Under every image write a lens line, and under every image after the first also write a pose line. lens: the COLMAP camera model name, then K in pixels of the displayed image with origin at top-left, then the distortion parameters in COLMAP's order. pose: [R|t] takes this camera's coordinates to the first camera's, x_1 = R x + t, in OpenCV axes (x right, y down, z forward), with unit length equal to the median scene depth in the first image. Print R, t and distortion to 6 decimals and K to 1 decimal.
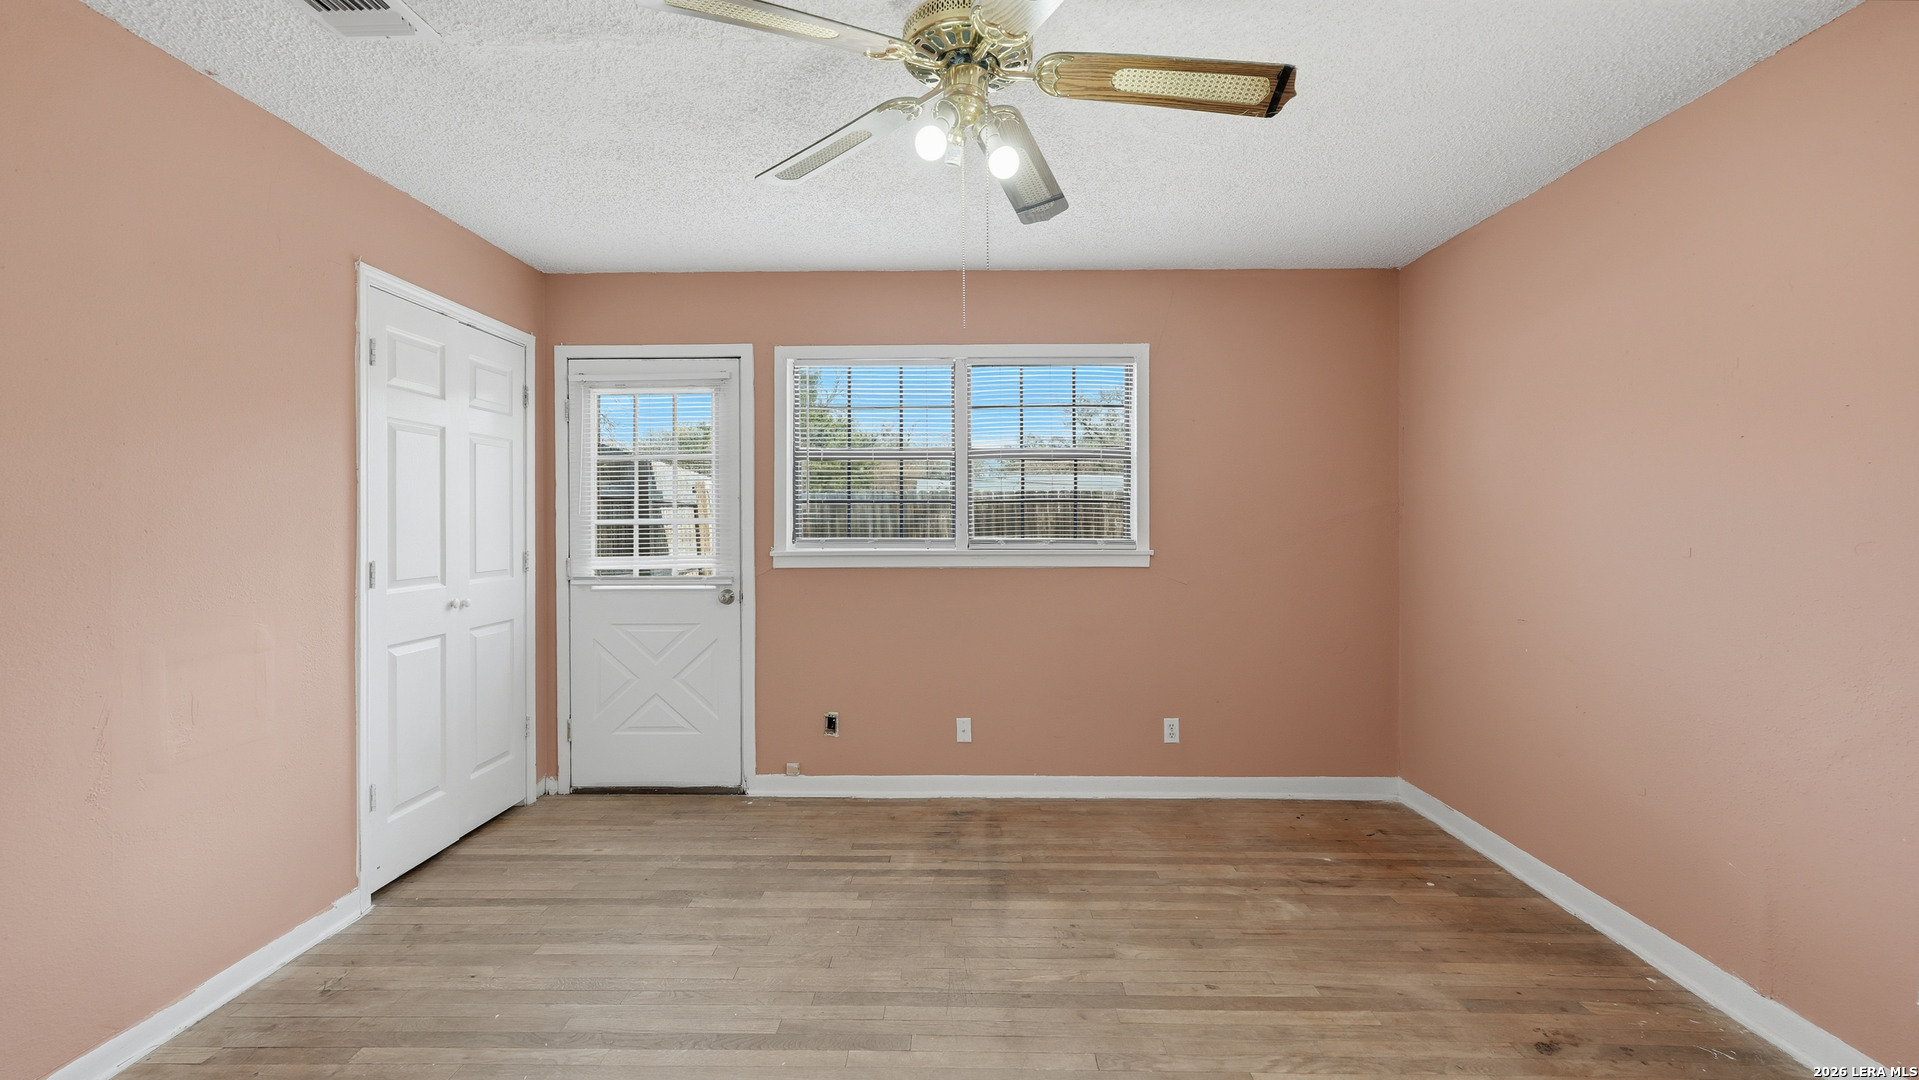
lens RADIAL K [[773.1, 0, 962.9], [0, 773.1, 521.4], [0, 0, 1]] dist [-0.003074, 0.001089]
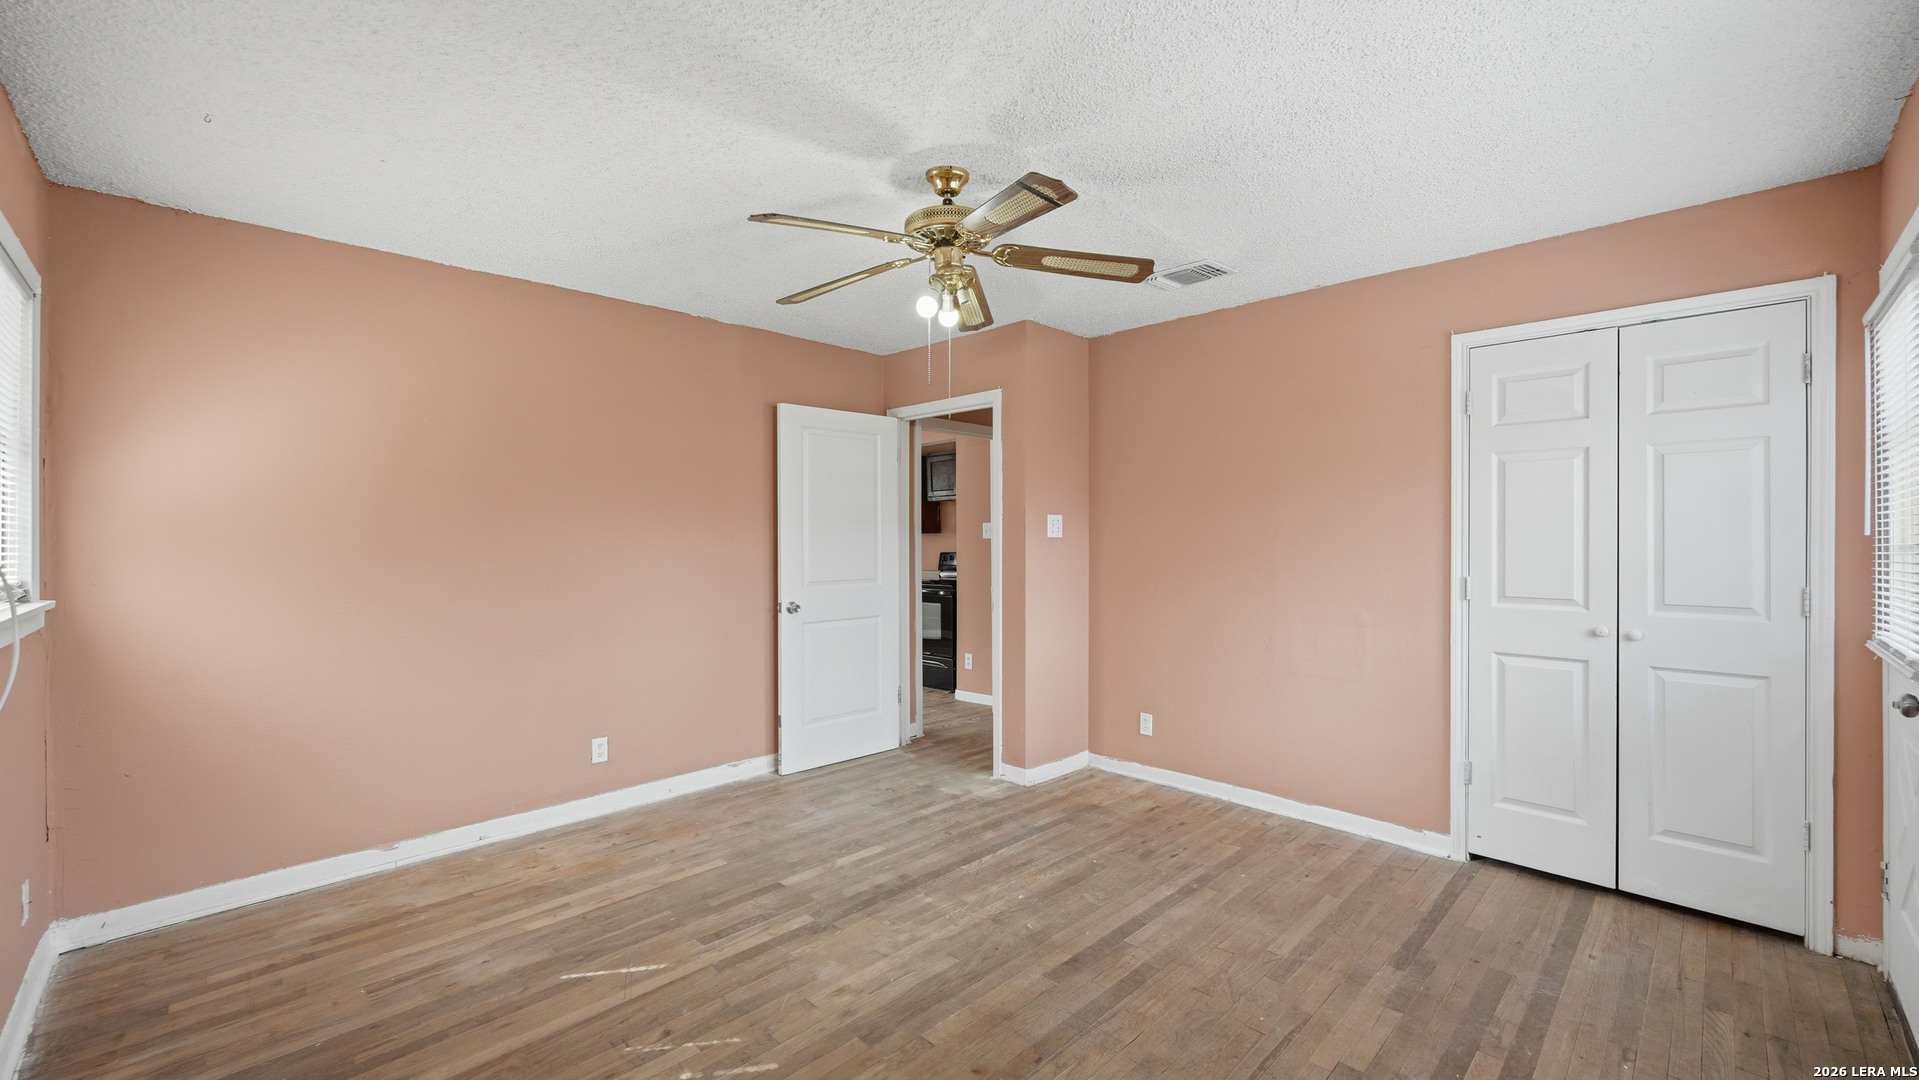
lens RADIAL K [[773.1, 0, 953.7], [0, 773.1, 539.9], [0, 0, 1]] dist [-0.003074, 0.001089]
pose [[-0.707029, 0.004647, -0.707170, 0.650547], [0.001506, 0.999986, 0.005066, -0.013597], [0.707183, 0.002517, -0.707026, 1.273243]]
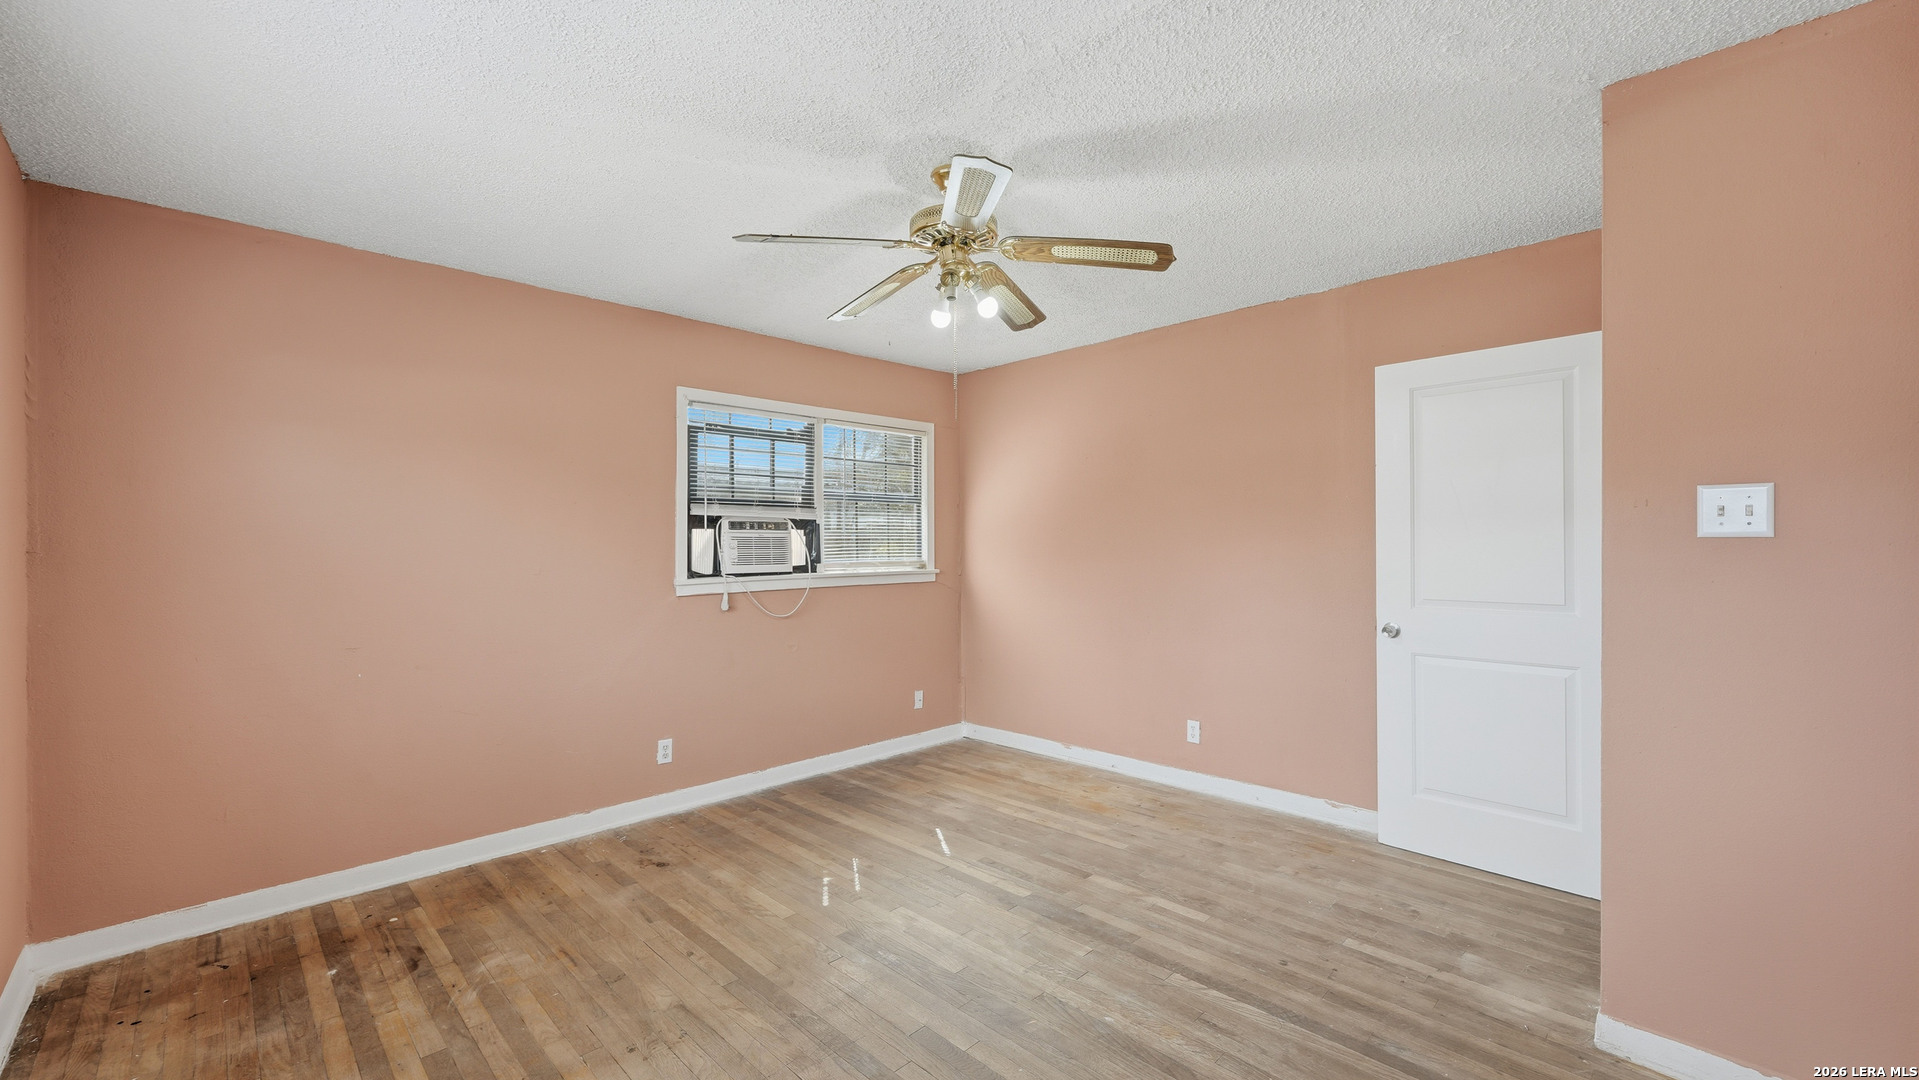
lens RADIAL K [[773.1, 0, 951.9], [0, 773.1, 541.5], [0, 0, 1]] dist [-0.003074, 0.001089]
pose [[-0.704055, 0.003680, 0.710136, -0.642755], [0.007103, 0.999973, 0.001860, -0.013151], [-0.710110, 0.006354, -0.704062, 1.261180]]
